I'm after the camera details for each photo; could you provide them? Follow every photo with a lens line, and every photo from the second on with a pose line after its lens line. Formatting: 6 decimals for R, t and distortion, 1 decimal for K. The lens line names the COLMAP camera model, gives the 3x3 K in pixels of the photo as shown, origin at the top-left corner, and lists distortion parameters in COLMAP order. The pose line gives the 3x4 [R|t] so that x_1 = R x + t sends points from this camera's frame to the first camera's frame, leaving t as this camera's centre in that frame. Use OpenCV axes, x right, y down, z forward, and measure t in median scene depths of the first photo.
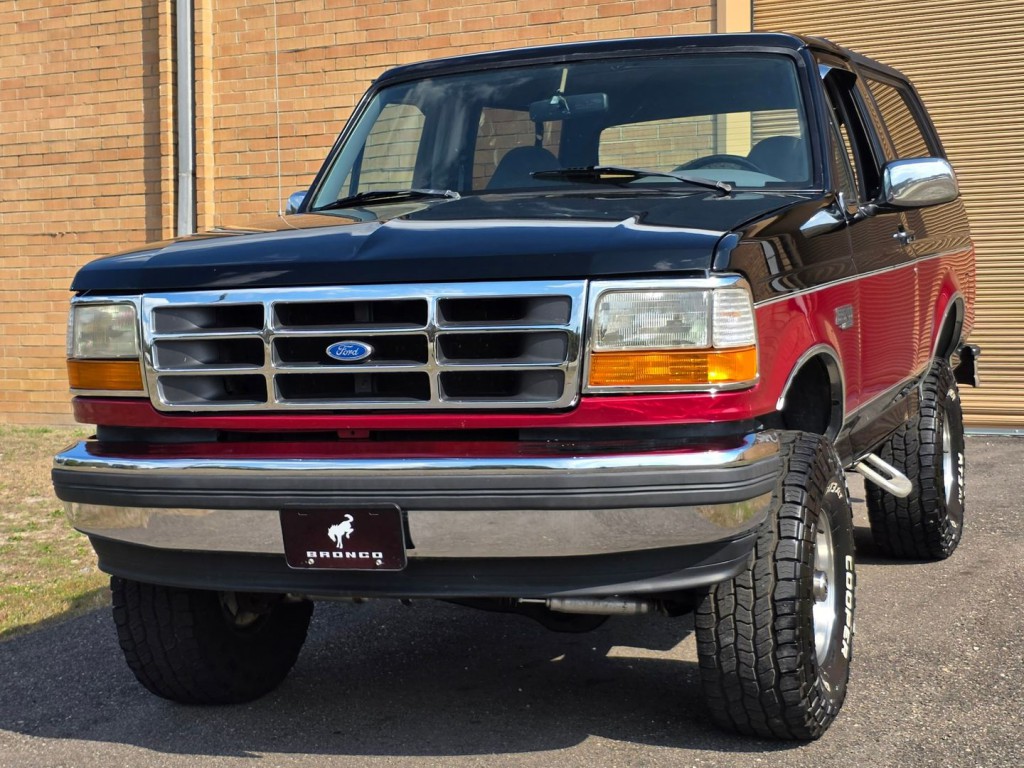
lens RADIAL K [[1726.5, 0, 589.6], [0, 1726.5, 367.1], [0, 0, 1]] dist [0.154843, -0.291184]
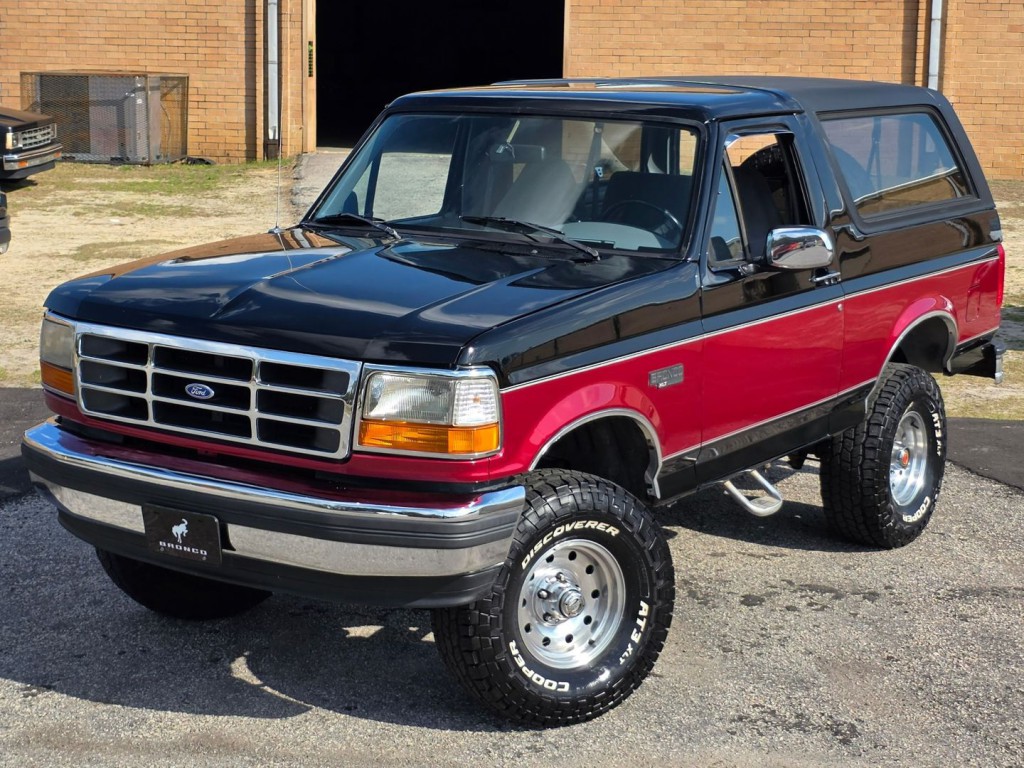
lens RADIAL K [[1726.5, 0, 589.6], [0, 1726.5, 367.1], [0, 0, 1]] dist [0.154843, -0.291184]
pose [[0.971188, 0.100360, -0.216151, 0.421774], [-0.079021, 0.991304, 0.105220, -0.187280], [0.224831, -0.085108, 0.970674, -0.188694]]
